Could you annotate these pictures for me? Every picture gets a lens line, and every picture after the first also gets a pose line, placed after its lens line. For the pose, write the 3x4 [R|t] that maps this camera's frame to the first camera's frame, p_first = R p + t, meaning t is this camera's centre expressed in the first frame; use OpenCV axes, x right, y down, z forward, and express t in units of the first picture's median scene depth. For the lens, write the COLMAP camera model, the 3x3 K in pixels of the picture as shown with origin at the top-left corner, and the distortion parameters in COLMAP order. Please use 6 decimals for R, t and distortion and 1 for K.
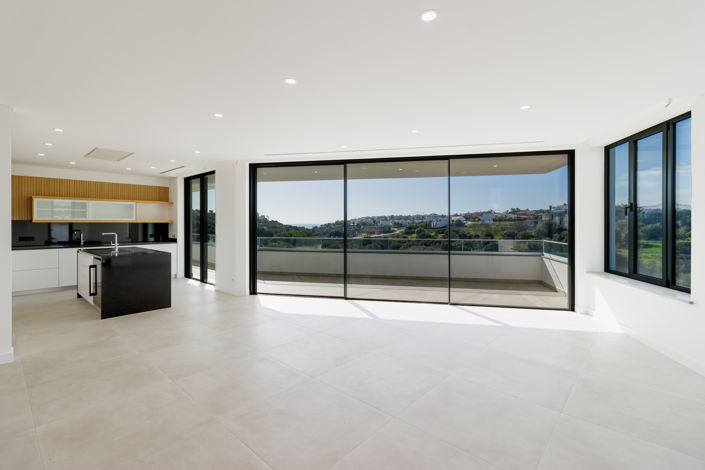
lens RADIAL K [[326.6, 0, 343.8], [0, 326.6, 223.3], [0, 0, 1]] dist [0.001535, 0.000152]
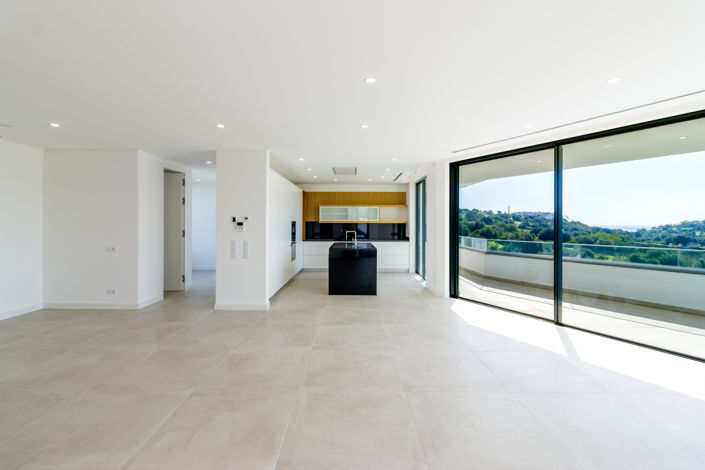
lens RADIAL K [[325.1, 0, 350.1], [0, 325.1, 222.7], [0, 0, 1]] dist [0.002960, 0.000550]
pose [[0.679836, -0.000612, -0.733364, 0.212917], [-0.003165, 0.999988, -0.003768, 0.001099], [0.733357, 0.004883, 0.679826, 0.113623]]
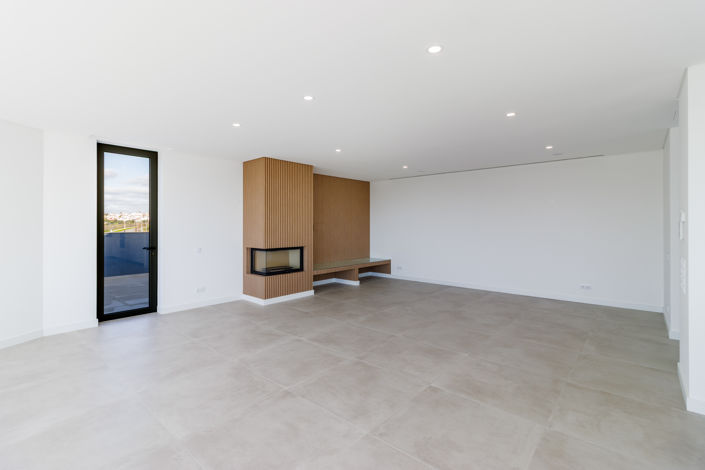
lens RADIAL K [[329.5, 0, 350.6], [0, 329.5, 224.5], [0, 0, 1]] dist [0.000513, -0.000149]
pose [[-0.999415, 0.000414, -0.034209, -0.104372], [0.000420, 1.000000, -0.000183, 0.000112], [0.034209, -0.000198, -0.999415, 0.857385]]
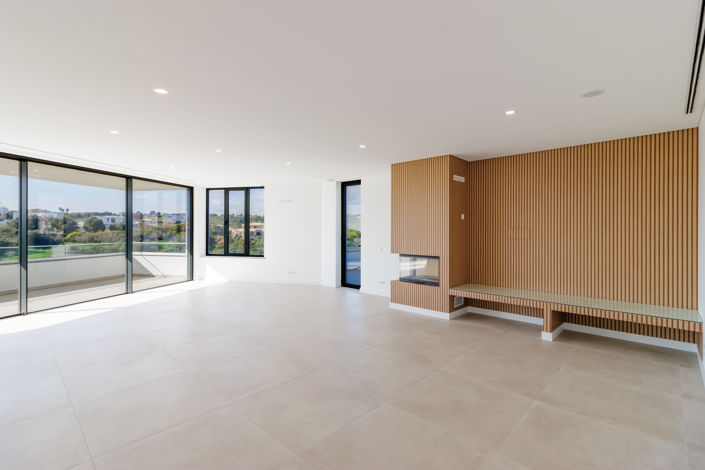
lens RADIAL K [[333.7, 0, 352.5], [0, 333.7, 235.0], [0, 0, 1]] dist [-0.001757, -0.000298]
pose [[0.017561, -0.016157, 0.999715, -0.793334], [-0.002189, 0.999866, 0.016197, -0.000624], [-0.999843, -0.002473, 0.017523, 0.096118]]
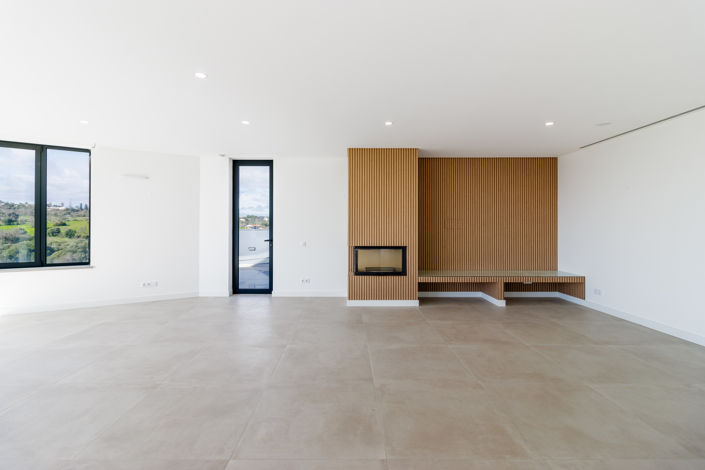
lens RADIAL K [[329.5, 0, 350.6], [0, 329.5, 224.5], [0, 0, 1]] dist [0.000513, -0.000149]
pose [[-0.686565, 0.002989, 0.727062, -0.491900], [-0.001331, 0.999985, -0.005367, 0.014699], [-0.727067, -0.004653, -0.686551, 0.548157]]
